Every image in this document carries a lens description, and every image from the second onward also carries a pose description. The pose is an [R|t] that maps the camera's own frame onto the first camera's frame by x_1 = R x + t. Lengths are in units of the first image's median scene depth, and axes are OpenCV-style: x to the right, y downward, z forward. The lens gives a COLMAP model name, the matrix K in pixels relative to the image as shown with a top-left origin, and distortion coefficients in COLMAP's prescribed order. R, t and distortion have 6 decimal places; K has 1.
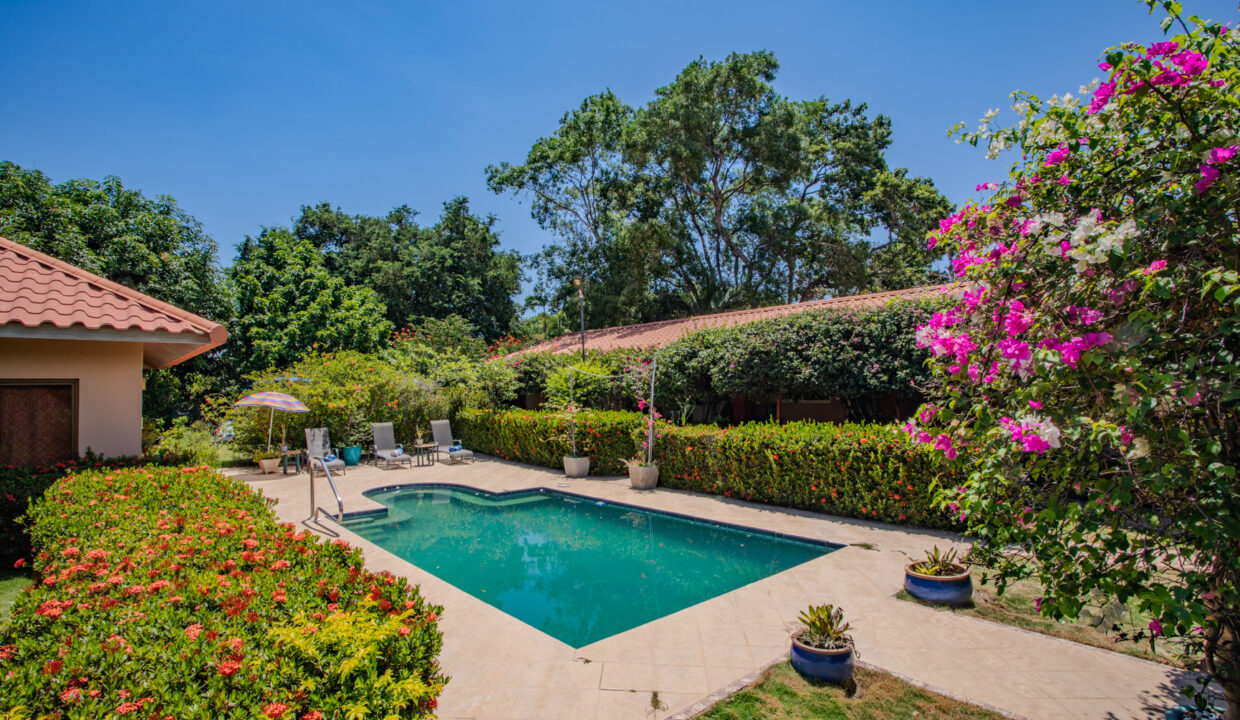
lens RADIAL K [[613.8, 0, 599.3], [0, 613.8, 359.7], [0, 0, 1]] dist [-0.040696, 0.001160]
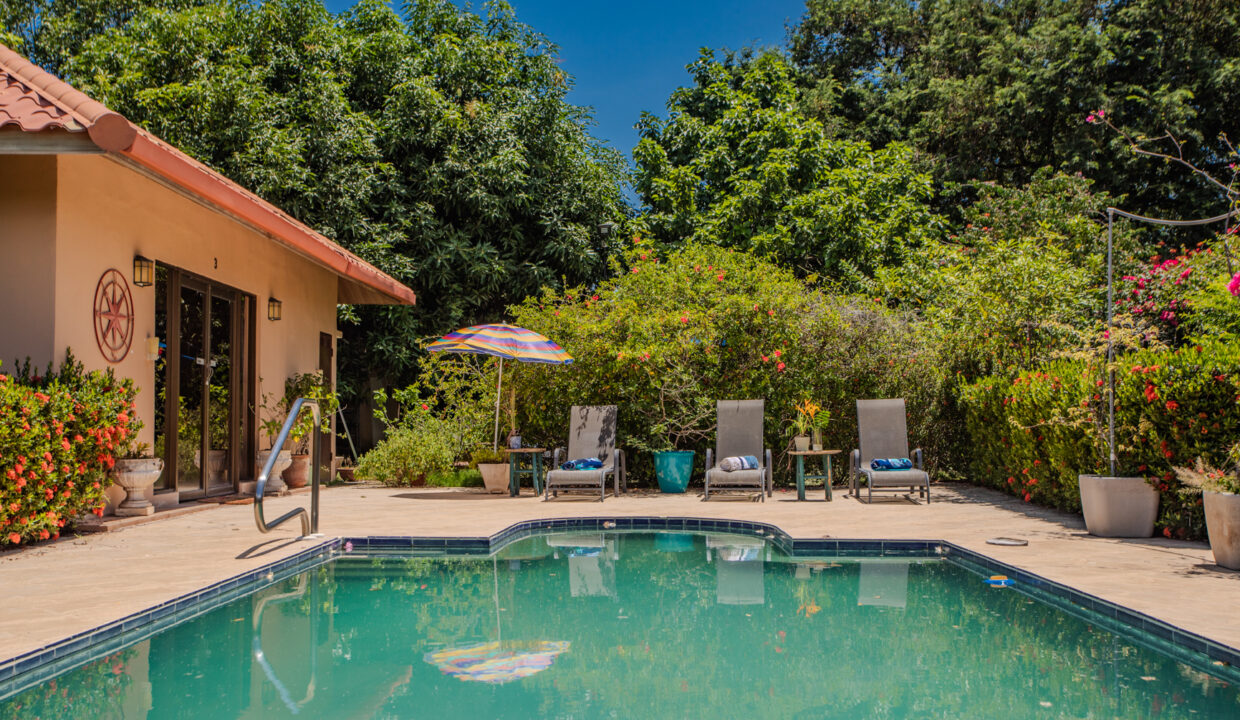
lens RADIAL K [[1342.2, 0, 594.2], [0, 1342.2, 360.8], [0, 0, 1]] dist [0.066785, 0.026654]
pose [[0.749927, -0.016671, -0.661310, 0.121334], [0.018767, 0.999816, -0.003923, 0.049583], [0.661254, -0.009469, 0.750103, 0.144933]]
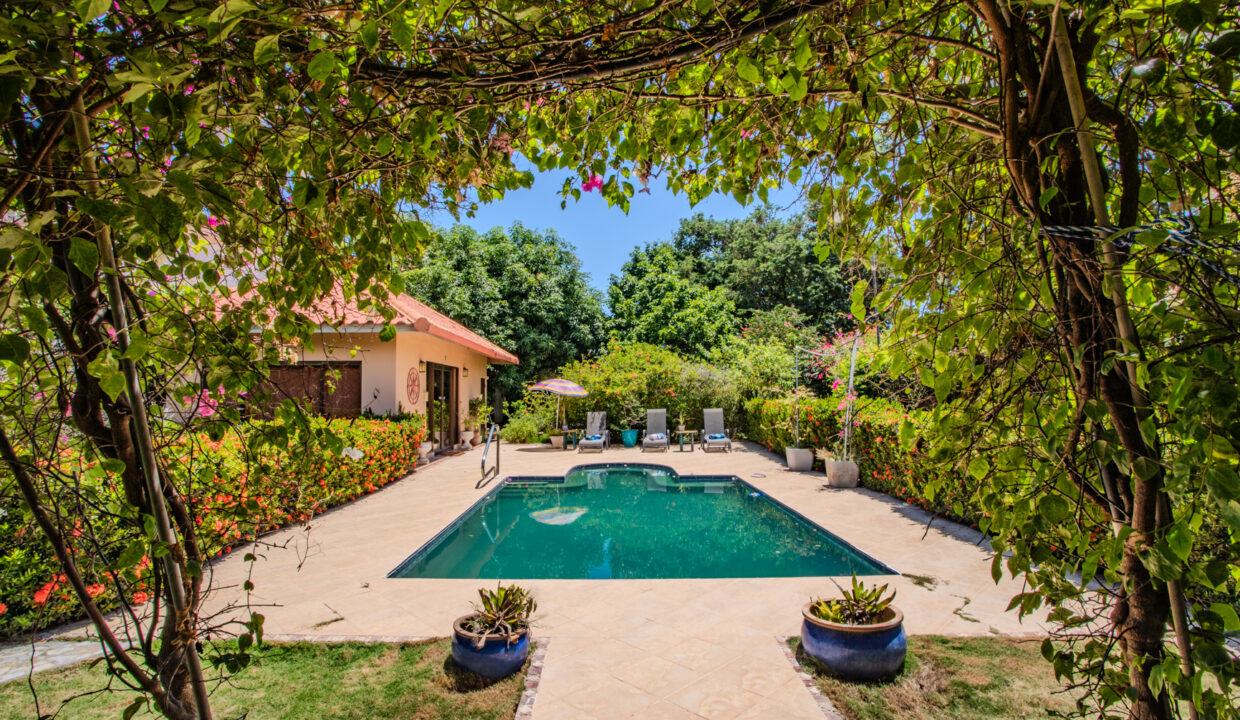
lens RADIAL K [[613.8, 0, 599.3], [0, 613.8, 359.7], [0, 0, 1]] dist [-0.040696, 0.001160]
pose [[0.765031, -0.029281, -0.643328, 0.159598], [0.024949, 0.999563, -0.015827, 0.020972], [0.643510, -0.003943, 0.765427, 0.083019]]
